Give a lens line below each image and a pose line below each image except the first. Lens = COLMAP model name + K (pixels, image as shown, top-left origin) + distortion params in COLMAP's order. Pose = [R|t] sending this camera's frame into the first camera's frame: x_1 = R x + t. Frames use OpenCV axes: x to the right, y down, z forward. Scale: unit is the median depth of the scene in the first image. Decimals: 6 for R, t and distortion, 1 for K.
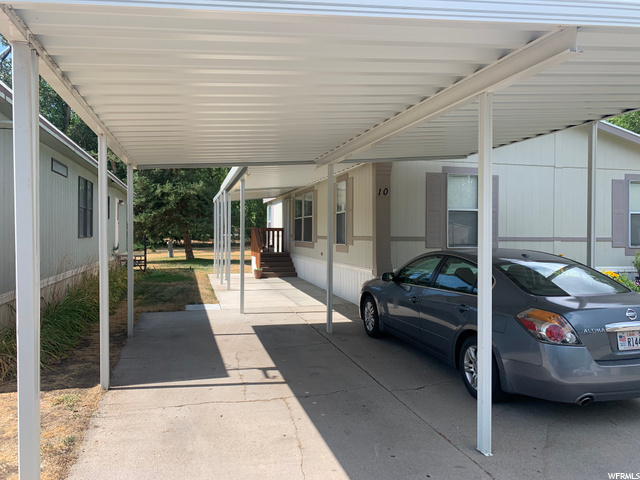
lens RADIAL K [[487.5, 0, 317.7], [0, 487.5, 237.7], [0, 0, 1]] dist [0.015069, -0.002692]
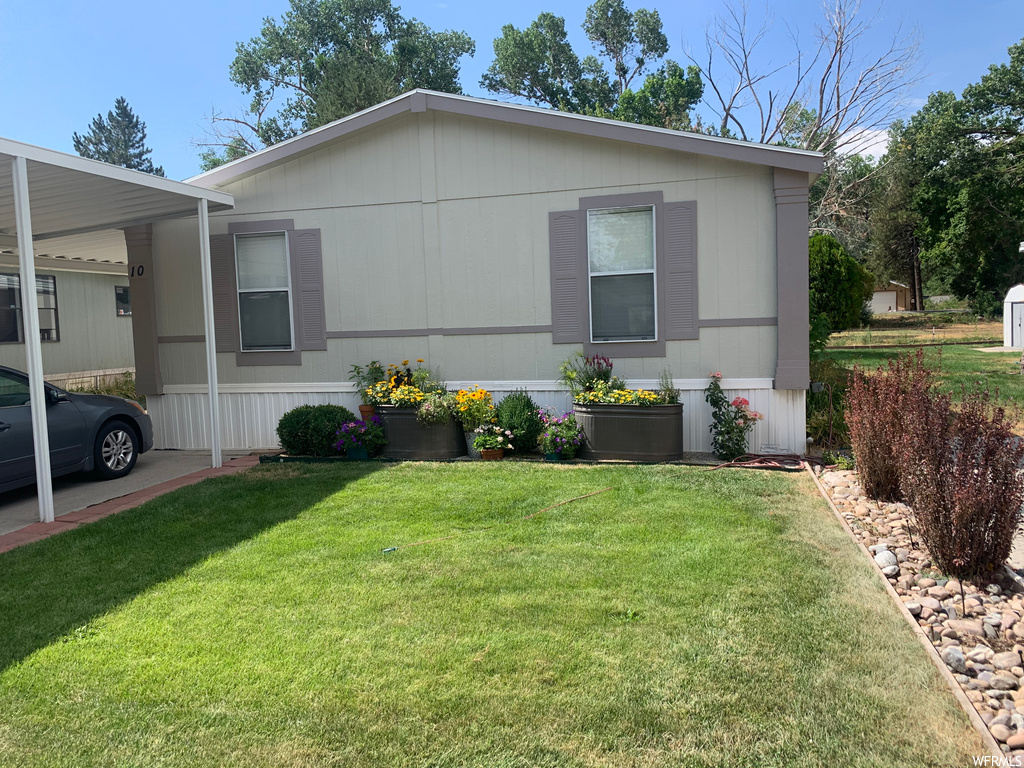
lens RADIAL K [[780.1, 0, 508.3], [0, 780.1, 380.3], [0, 0, 1]] dist [0.015069, -0.002692]
pose [[0.873704, 0.002976, -0.486450, 0.967549], [0.033976, 0.997166, 0.067123, 0.001237], [0.485271, -0.075173, 0.871126, 0.251513]]
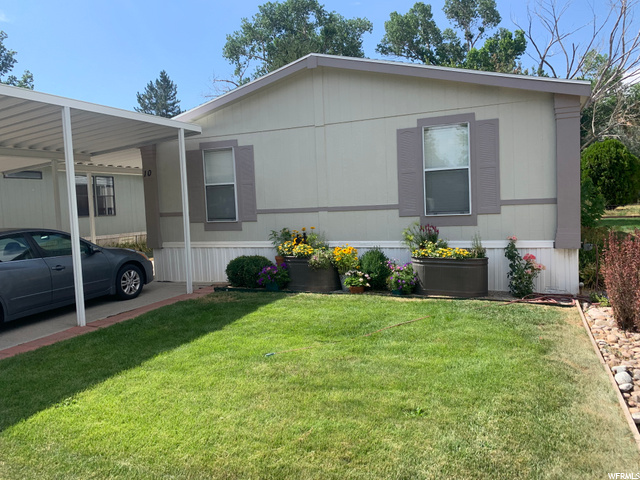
lens RADIAL K [[487.5, 0, 317.7], [0, 487.5, 237.7], [0, 0, 1]] dist [0.015069, -0.002692]
pose [[0.784282, 0.006961, -0.620366, 0.988935], [0.040169, 0.997269, 0.061973, -0.000781], [0.619103, -0.073523, 0.781861, 0.304785]]
